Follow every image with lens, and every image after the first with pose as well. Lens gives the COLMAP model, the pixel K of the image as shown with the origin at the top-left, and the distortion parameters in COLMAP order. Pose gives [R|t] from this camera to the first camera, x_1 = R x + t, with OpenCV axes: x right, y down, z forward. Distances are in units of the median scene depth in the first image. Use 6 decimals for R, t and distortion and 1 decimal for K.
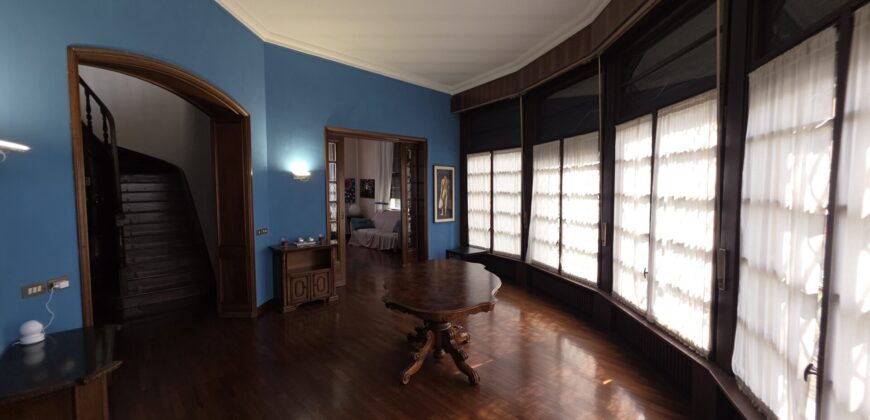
lens RADIAL K [[344.1, 0, 433.2], [0, 344.1, 205.4], [0, 0, 1]] dist [-0.001032, -0.000185]
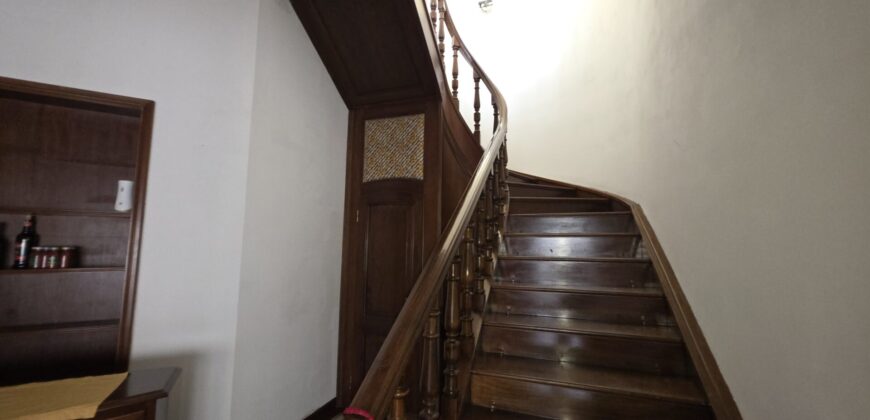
lens RADIAL K [[344.1, 0, 432.5], [0, 344.1, 208.1], [0, 0, 1]] dist [-0.001032, -0.000185]
pose [[0.473115, -0.076260, -0.877694, -0.556863], [-0.069761, 0.989876, -0.123611, -0.039494], [0.878234, 0.119711, 0.463005, 0.693383]]
